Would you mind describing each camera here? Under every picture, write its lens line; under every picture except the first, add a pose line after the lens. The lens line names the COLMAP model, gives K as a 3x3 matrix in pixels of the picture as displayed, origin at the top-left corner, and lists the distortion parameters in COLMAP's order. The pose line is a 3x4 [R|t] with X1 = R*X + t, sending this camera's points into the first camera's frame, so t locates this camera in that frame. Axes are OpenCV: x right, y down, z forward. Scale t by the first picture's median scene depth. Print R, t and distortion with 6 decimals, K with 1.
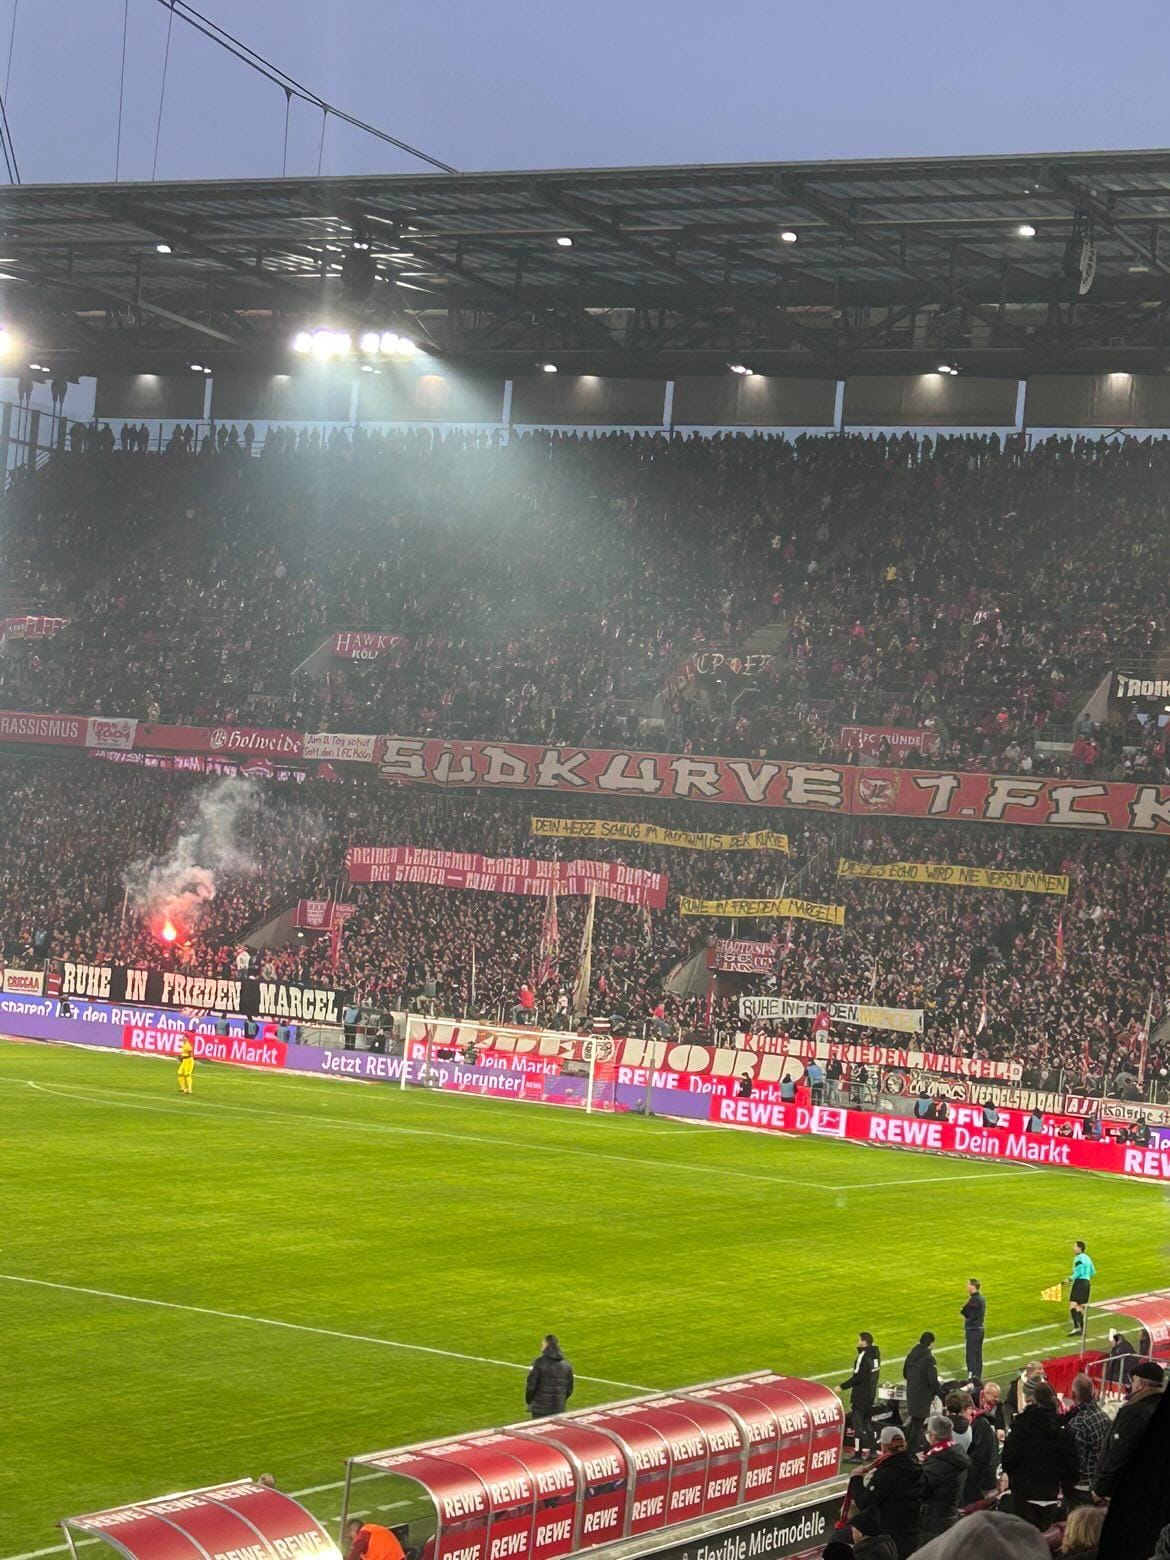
lens RADIAL K [[3307.5, 0, 563.7], [0, 3307.5, 788.7], [0, 0, 1]] dist [0.219031, -0.222635]
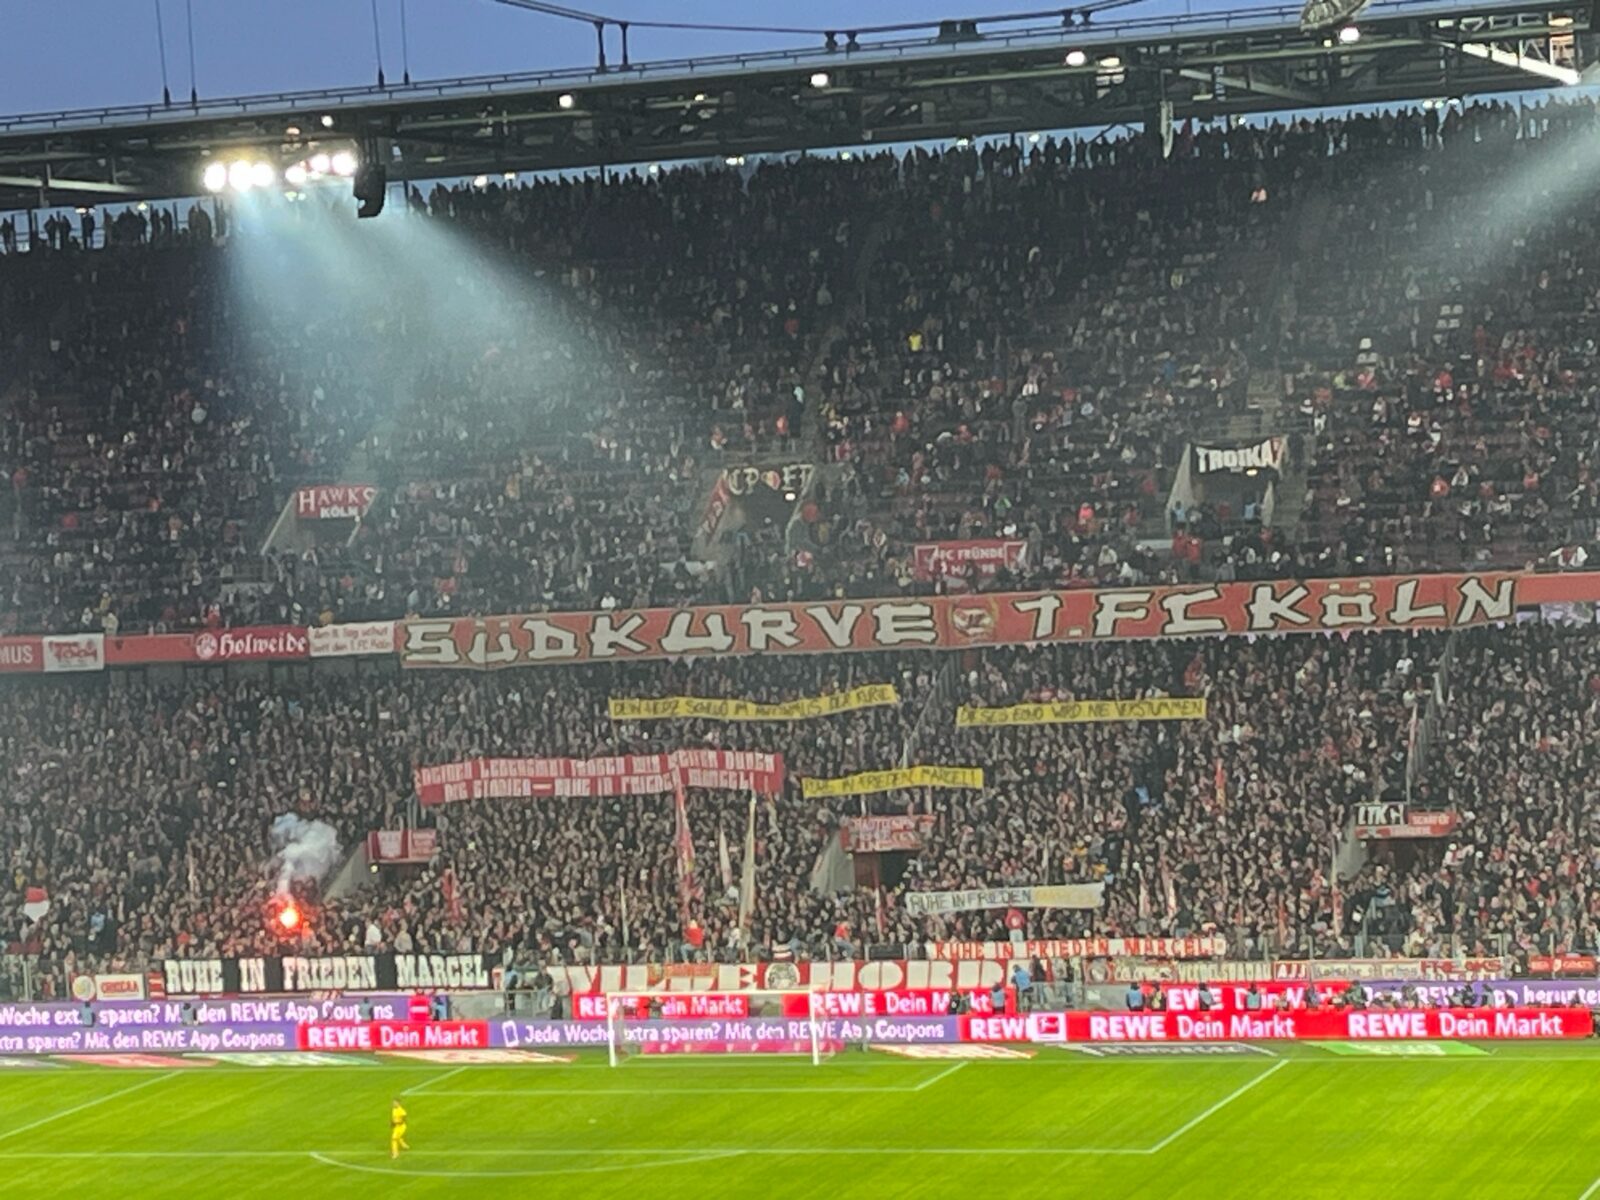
lens RADIAL K [[4921.2, 0, 757.9], [0, 4921.2, 617.1], [0, 0, 1]] dist [0.171456, -0.813760]
pose [[0.977868, -0.163520, 0.130515, -0.154866], [0.150411, 0.983061, 0.104729, -0.164260], [-0.145430, -0.082780, 0.985899, -0.381562]]
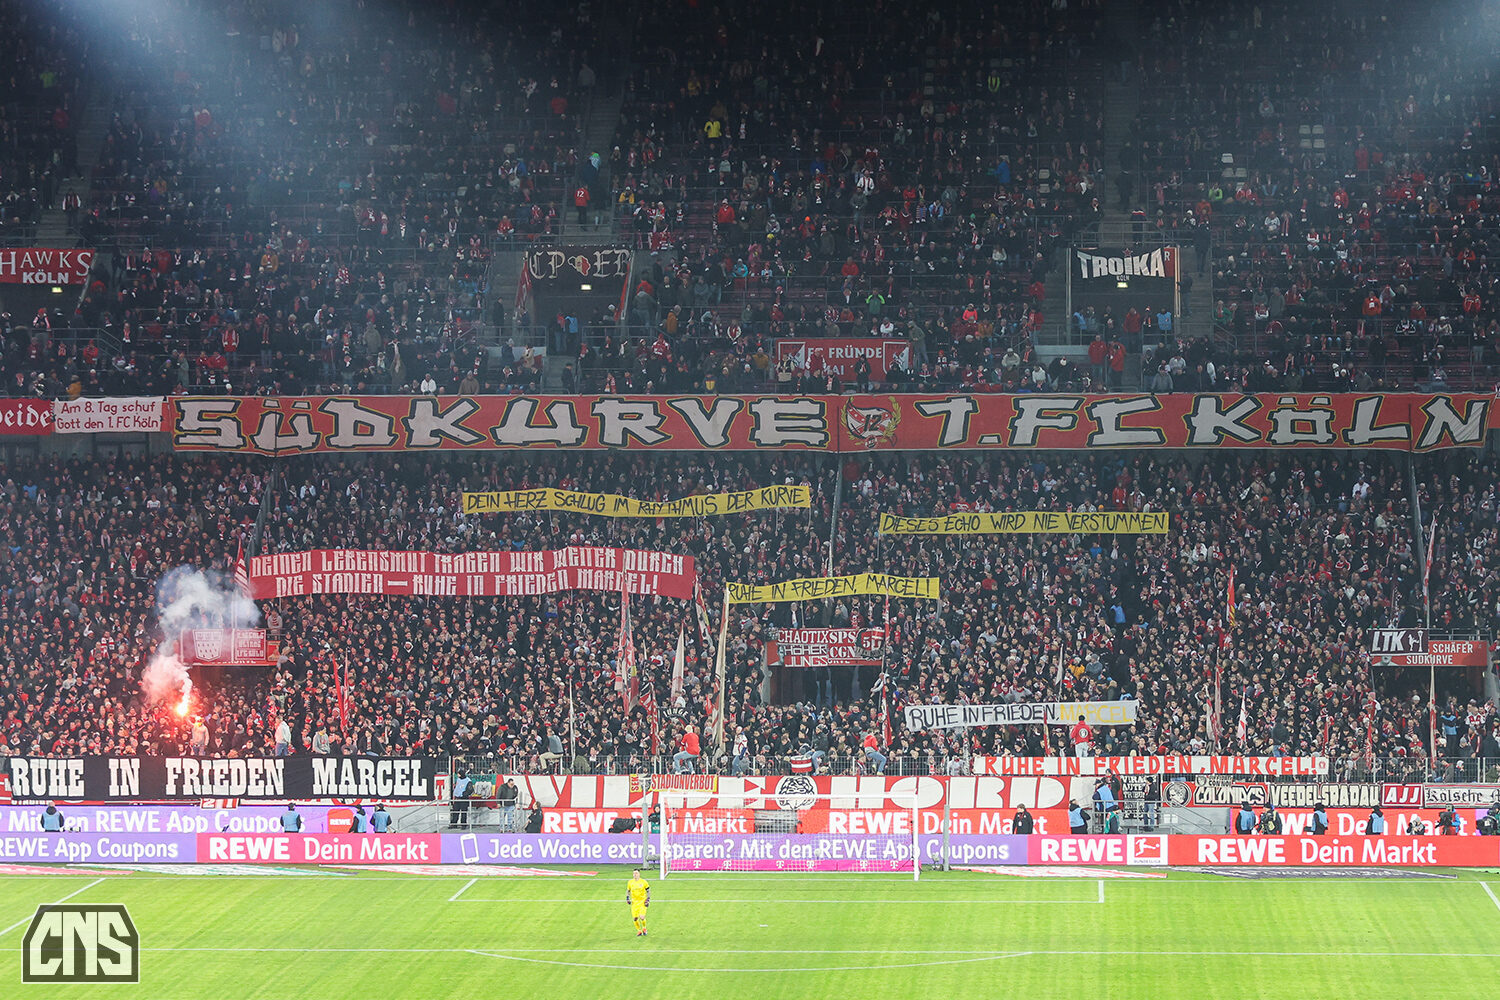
lens RADIAL K [[4682.3, 0, 829.5], [0, 4682.3, 690.6], [0, 0, 1]] dist [0.005092, 0.209513]
pose [[0.901627, -0.124692, 0.414151, -0.435892], [0.071375, 0.987309, 0.141870, -0.106631], [-0.426585, -0.098354, 0.899084, -0.065035]]
